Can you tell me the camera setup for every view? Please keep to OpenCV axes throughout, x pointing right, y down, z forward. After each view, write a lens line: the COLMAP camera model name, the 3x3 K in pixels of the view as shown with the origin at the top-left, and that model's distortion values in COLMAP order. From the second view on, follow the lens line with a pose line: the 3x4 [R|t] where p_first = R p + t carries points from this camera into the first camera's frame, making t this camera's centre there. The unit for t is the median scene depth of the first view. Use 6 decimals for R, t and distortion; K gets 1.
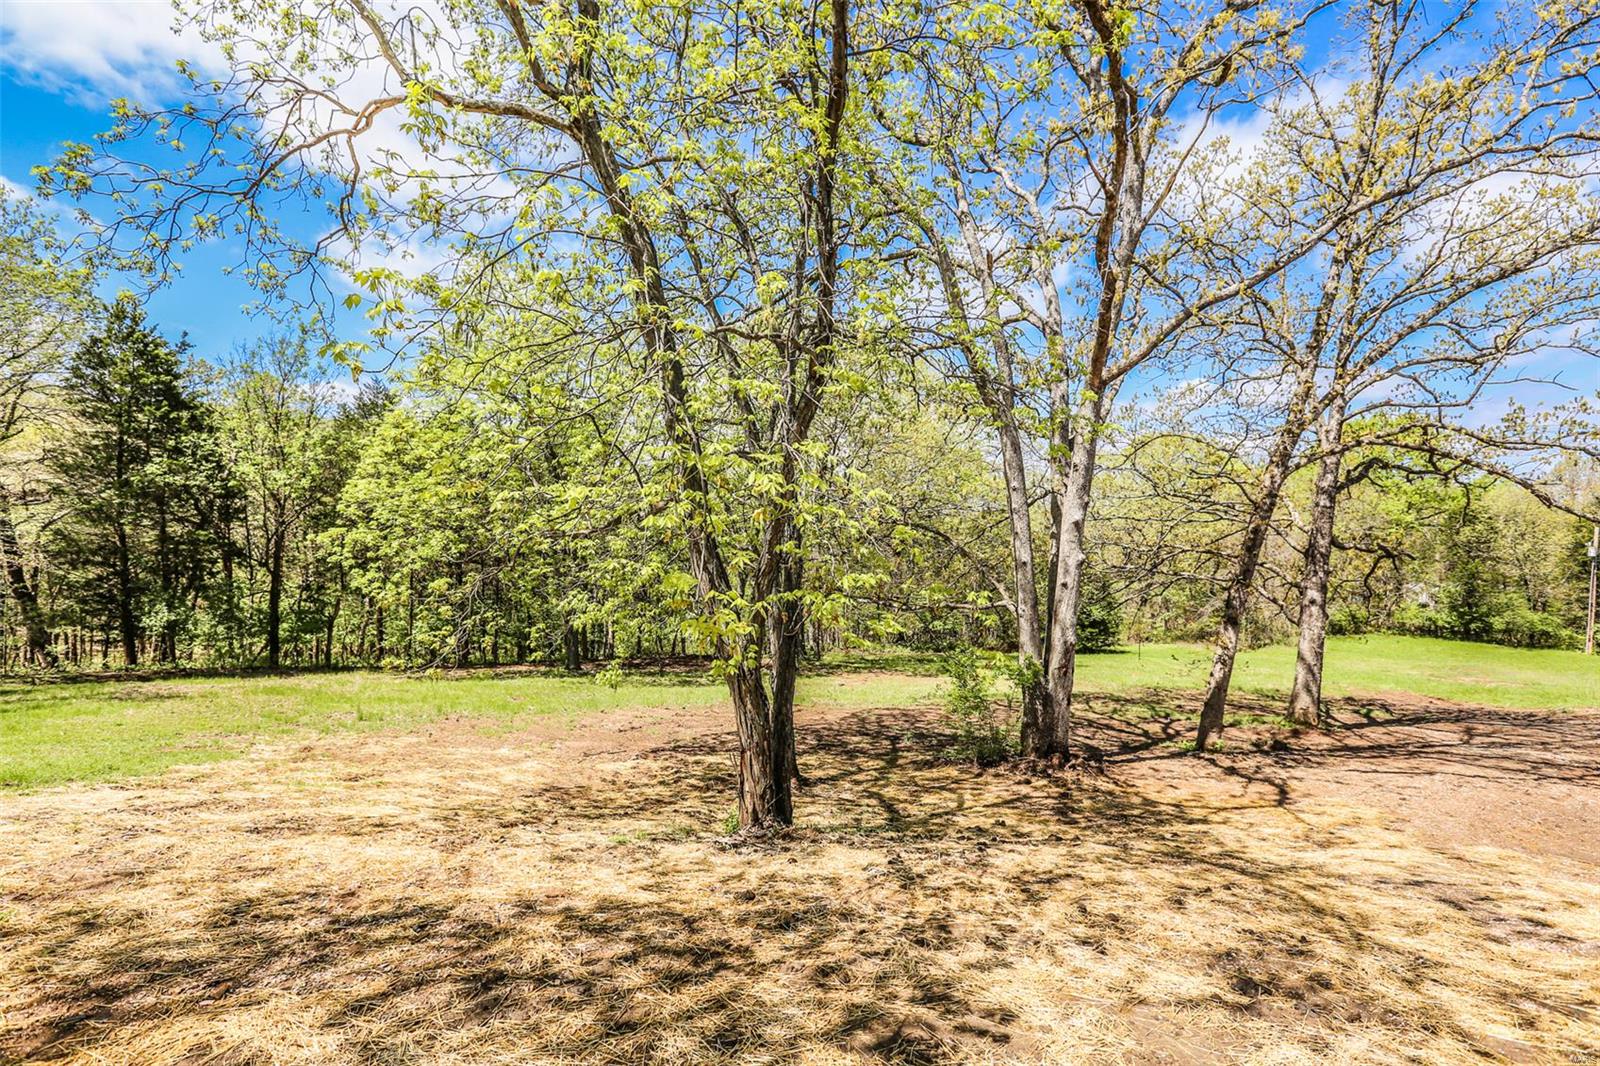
lens RADIAL K [[735.5, 0, 797.5], [0, 735.5, 530.2], [0, 0, 1]] dist [-0.054878, 0.021479]
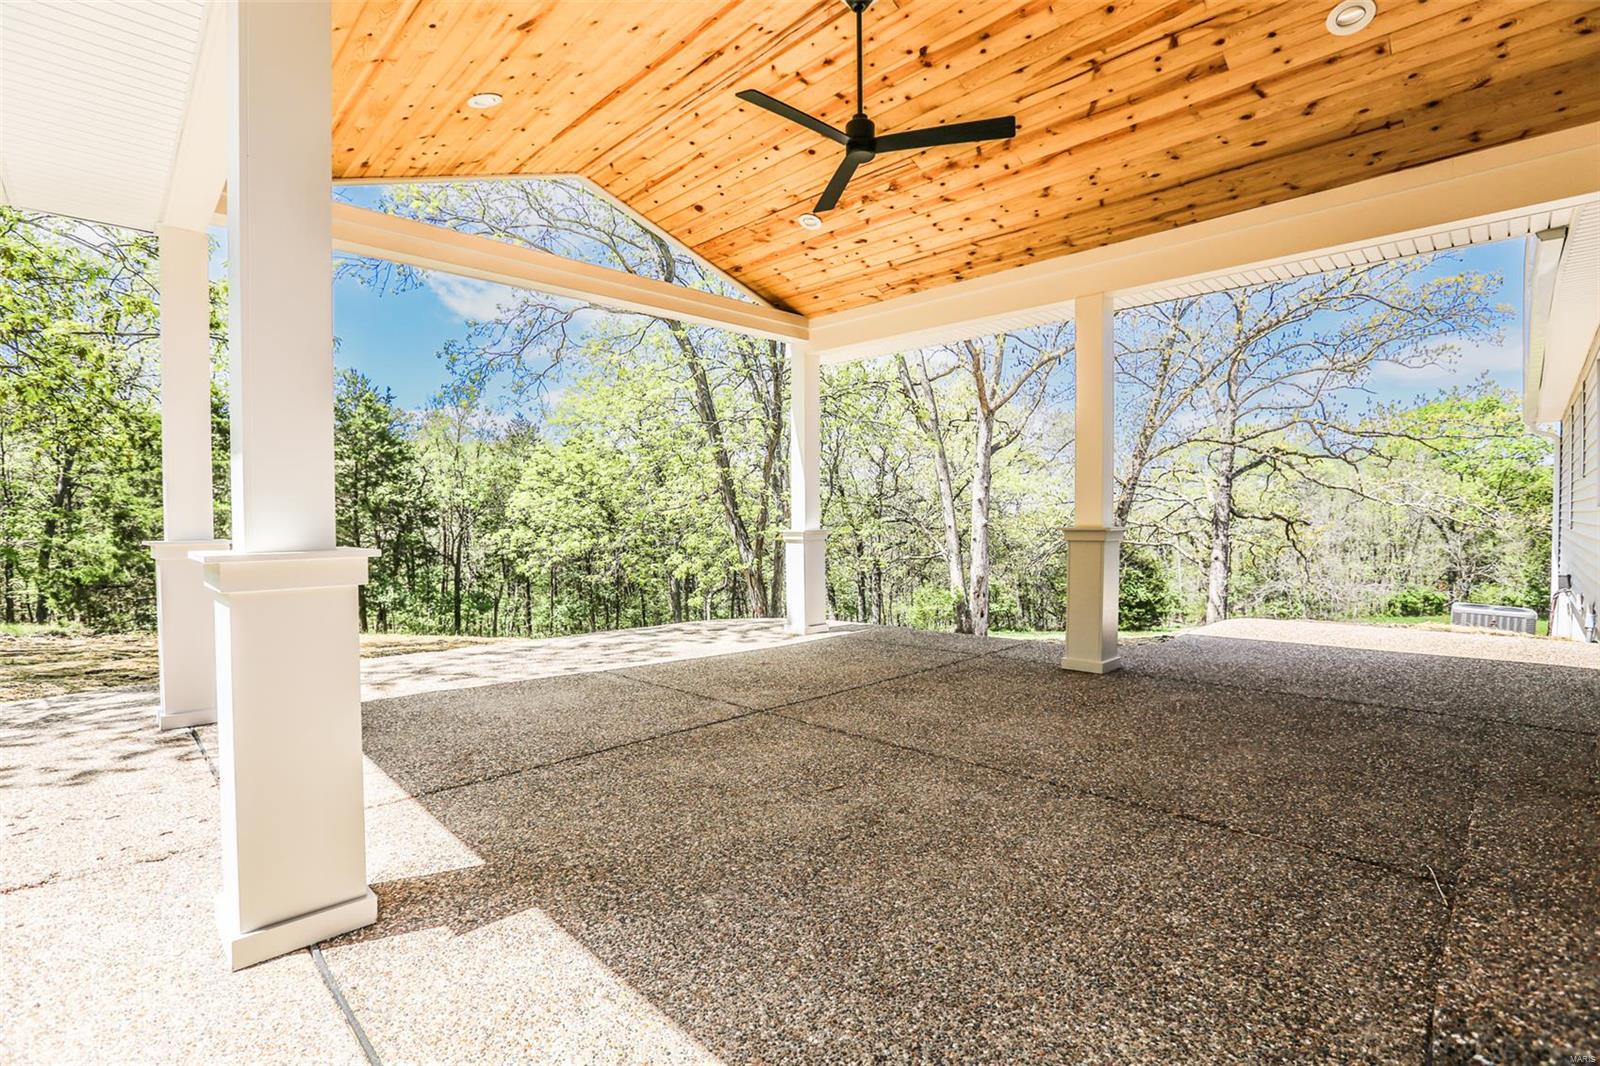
lens RADIAL K [[735.5, 0, 797.5], [0, 735.5, 530.2], [0, 0, 1]] dist [-0.054878, 0.021479]
pose [[0.990523, -0.027978, -0.134464, 0.091441], [0.026940, 0.999592, -0.009533, 0.027129], [0.134675, 0.005820, 0.990873, -0.288621]]
